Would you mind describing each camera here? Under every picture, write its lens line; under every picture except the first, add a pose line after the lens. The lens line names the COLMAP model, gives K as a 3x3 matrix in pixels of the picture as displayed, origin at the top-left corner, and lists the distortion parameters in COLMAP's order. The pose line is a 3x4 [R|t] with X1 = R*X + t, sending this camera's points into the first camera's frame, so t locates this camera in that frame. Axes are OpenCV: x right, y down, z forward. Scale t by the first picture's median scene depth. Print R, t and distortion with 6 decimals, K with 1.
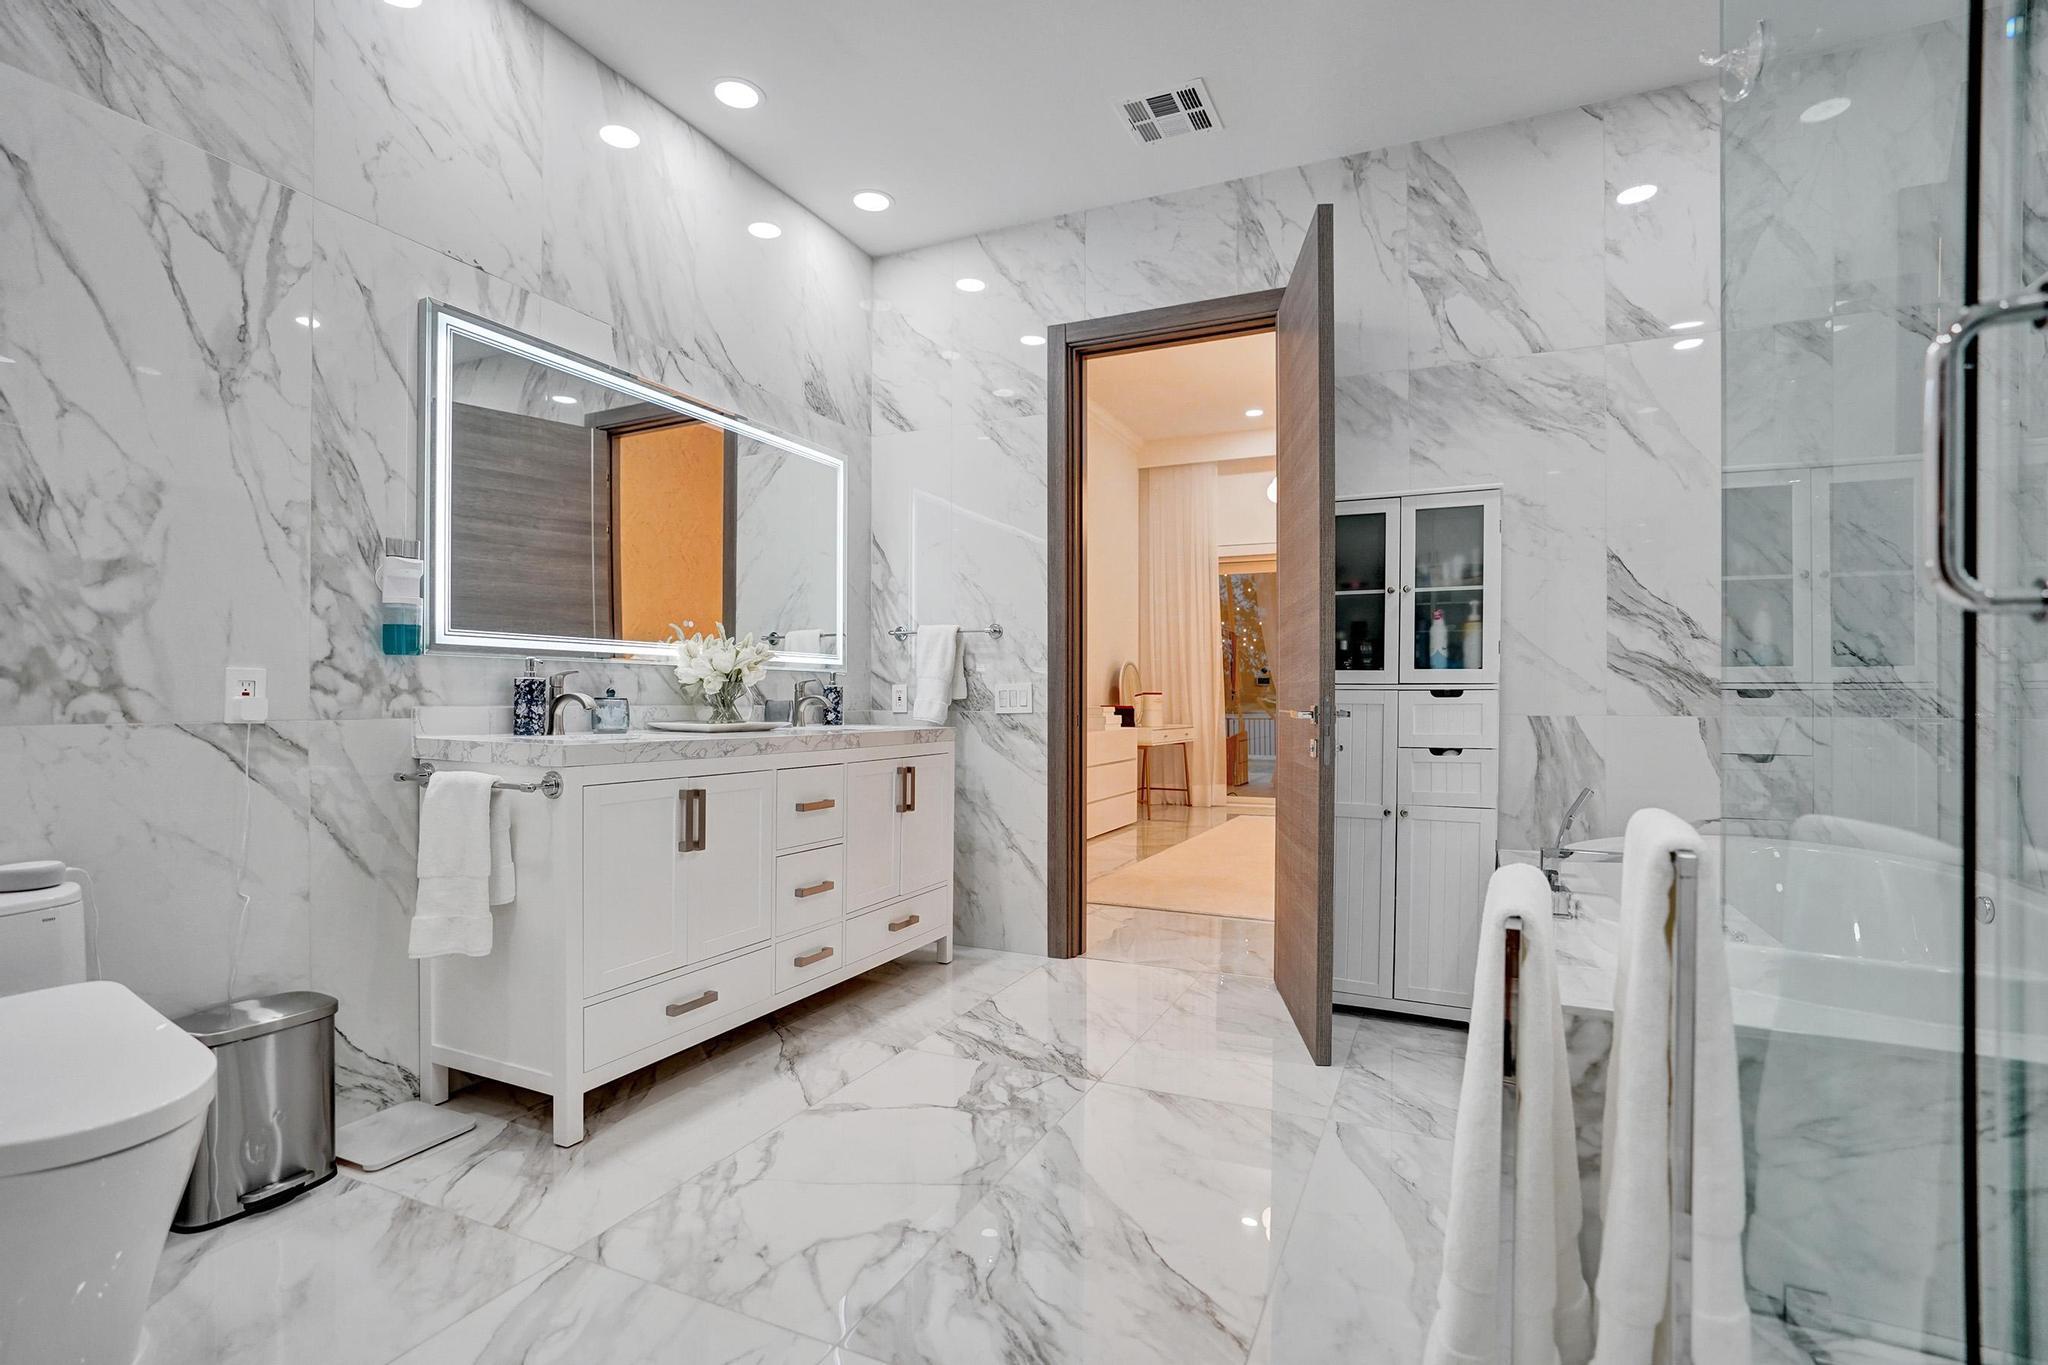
lens RADIAL K [[969.7, 0, 1023.5], [0, 969.7, 698.3], [0, 0, 1]] dist [-0.010822, 0.001774]
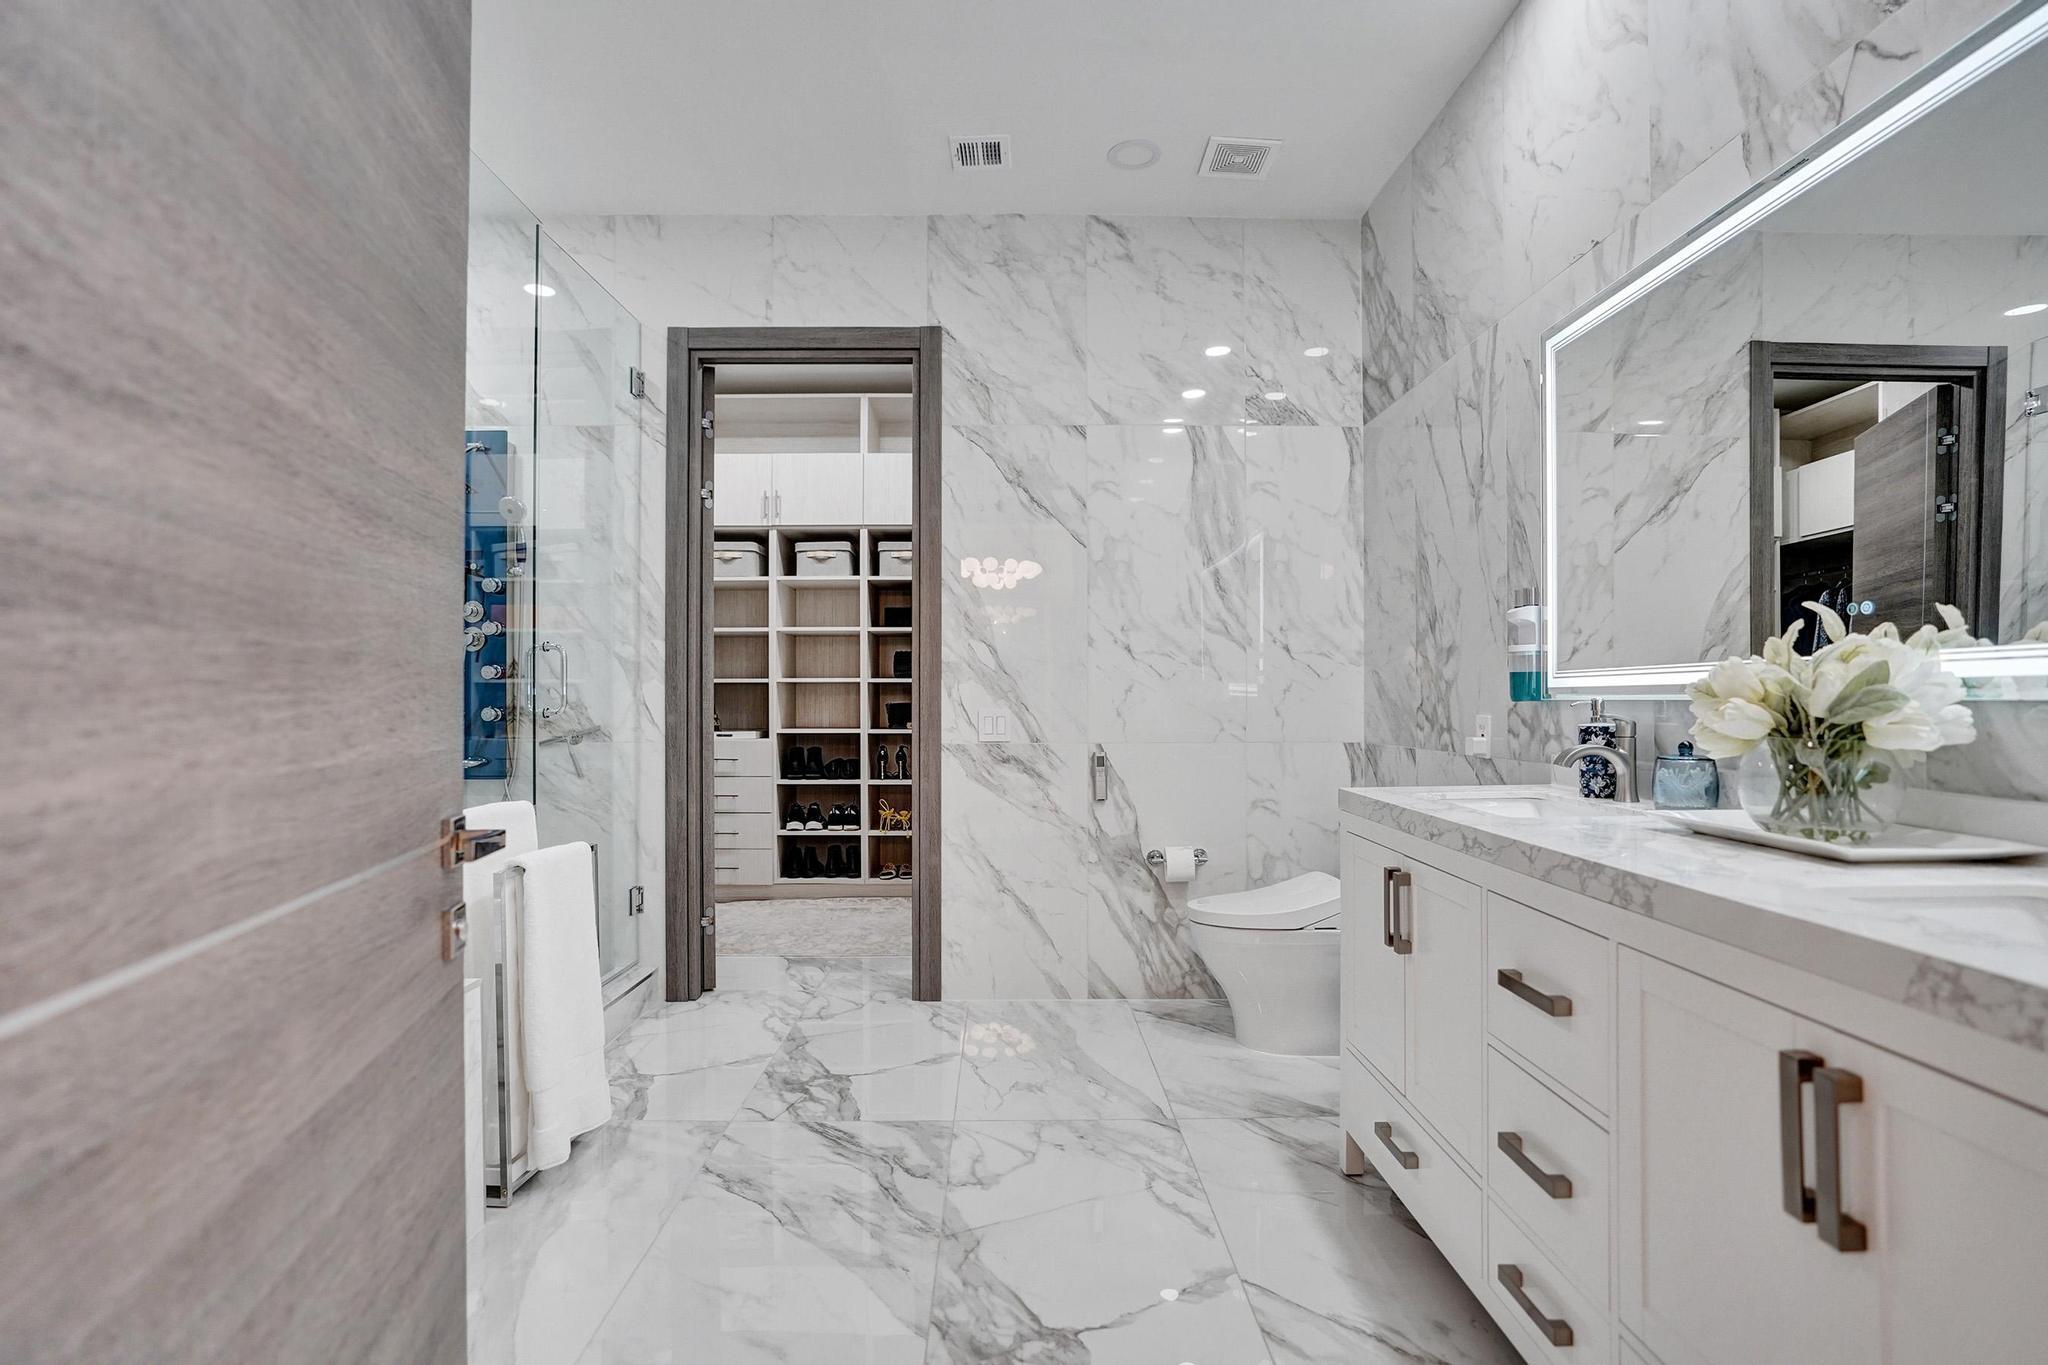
lens RADIAL K [[969.7, 0, 1027.5], [0, 969.7, 687.6], [0, 0, 1]] dist [-0.010822, 0.001774]
pose [[-0.898295, -0.003975, -0.439374, 0.333866], [0.002203, 0.999906, -0.013551, -0.053874], [0.439386, -0.013141, -0.898202, 1.958986]]
